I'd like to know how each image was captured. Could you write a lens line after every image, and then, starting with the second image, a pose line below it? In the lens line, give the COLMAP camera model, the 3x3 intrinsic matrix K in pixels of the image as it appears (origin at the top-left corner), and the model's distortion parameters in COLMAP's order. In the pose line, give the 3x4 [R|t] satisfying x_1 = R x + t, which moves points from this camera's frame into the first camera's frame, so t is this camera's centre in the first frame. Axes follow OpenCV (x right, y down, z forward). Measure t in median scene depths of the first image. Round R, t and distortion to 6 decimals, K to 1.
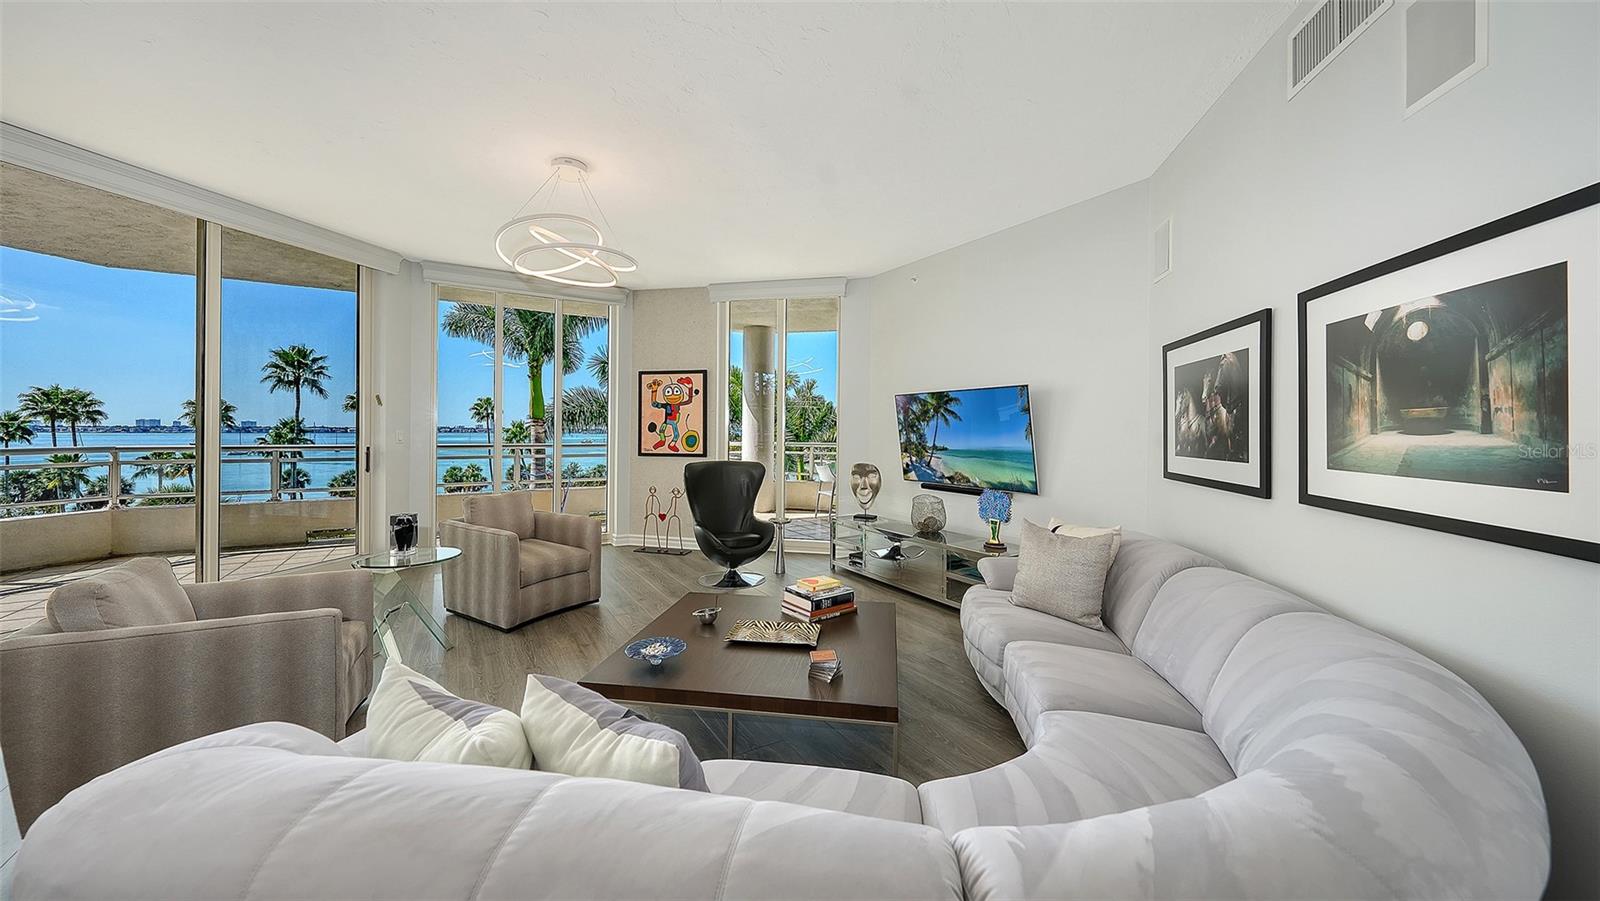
lens RADIAL K [[554.4, 0, 818.3], [0, 554.4, 417.0], [0, 0, 1]] dist [-0.006515, -0.000478]
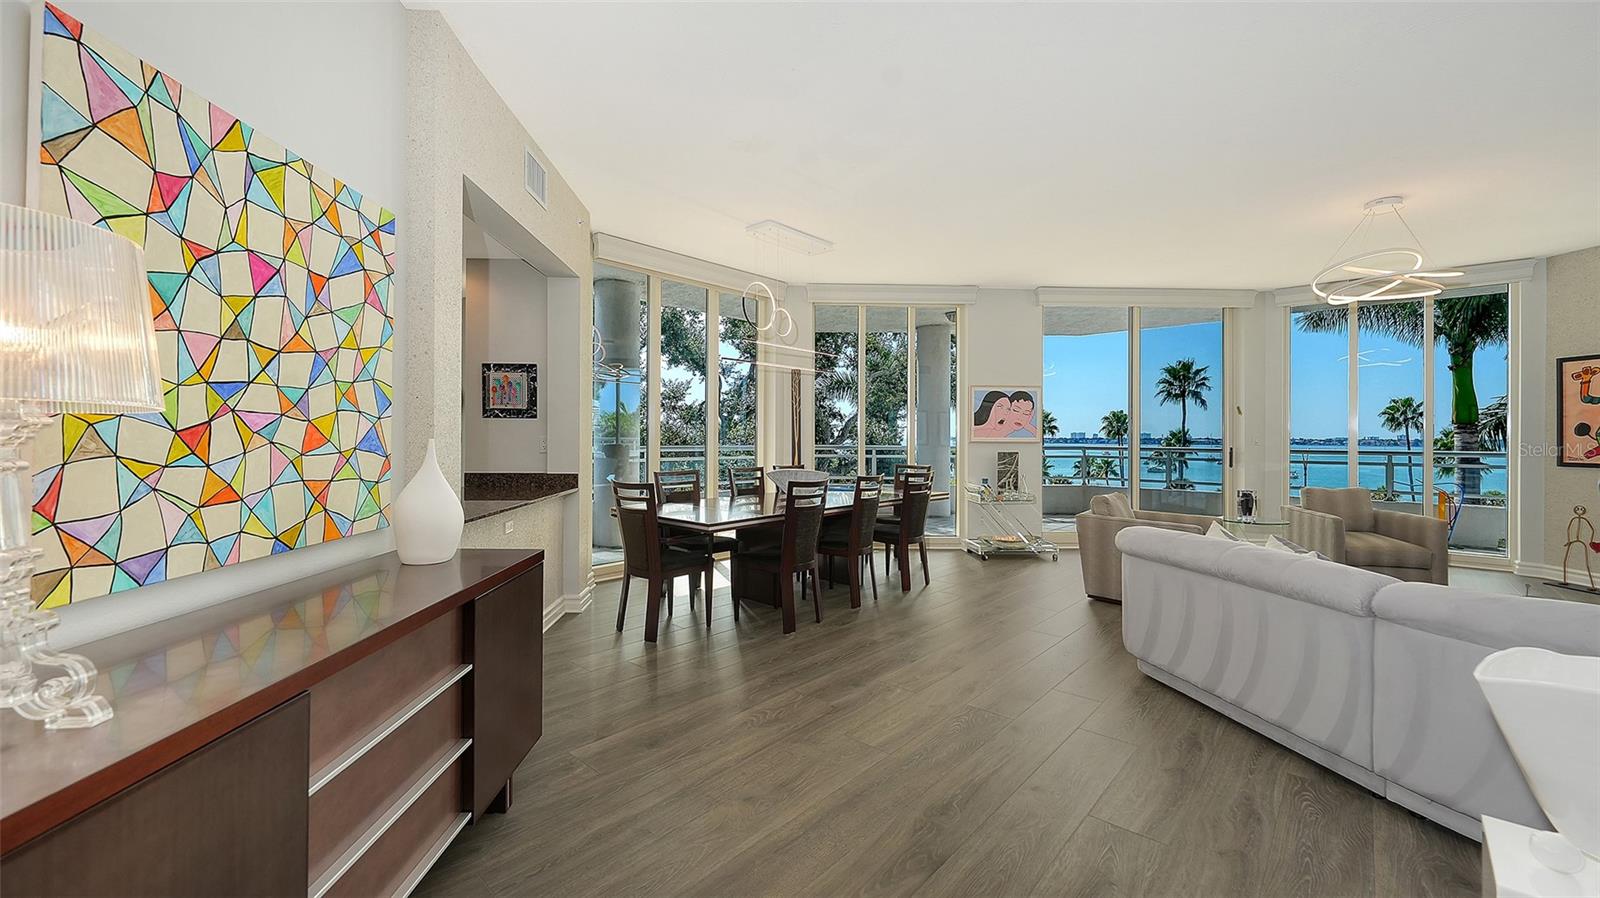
lens RADIAL K [[626.4, 0, 793.5], [0, 626.4, 441.5], [0, 0, 1]] dist [0.009978, -0.001756]
pose [[0.255038, 0.003272, -0.966926, 0.386690], [0.020087, 0.999761, 0.008681, 0.007493], [0.966722, -0.021637, 0.254911, -0.406212]]
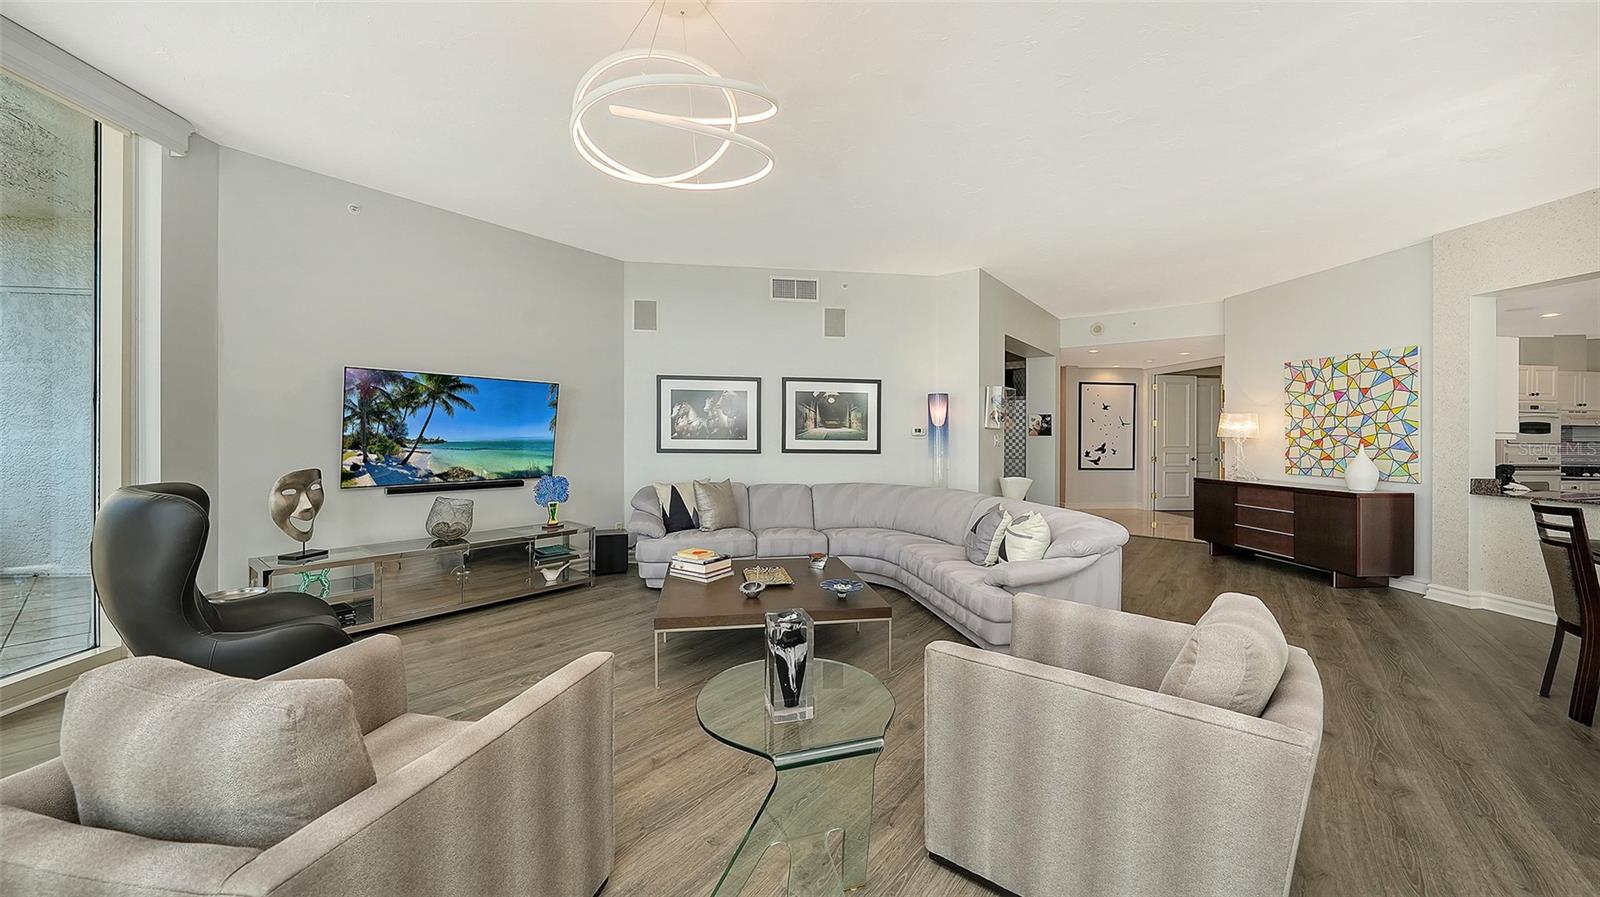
lens RADIAL K [[560.8, 0, 813.8], [0, 560.8, 437.4], [0, 0, 1]] dist [-0.001047, -0.000558]
pose [[-0.312406, -0.012012, 0.949873, -0.717508], [-0.036359, 0.999339, 0.000679, 0.027755], [-0.949253, -0.034324, -0.312636, 0.678334]]
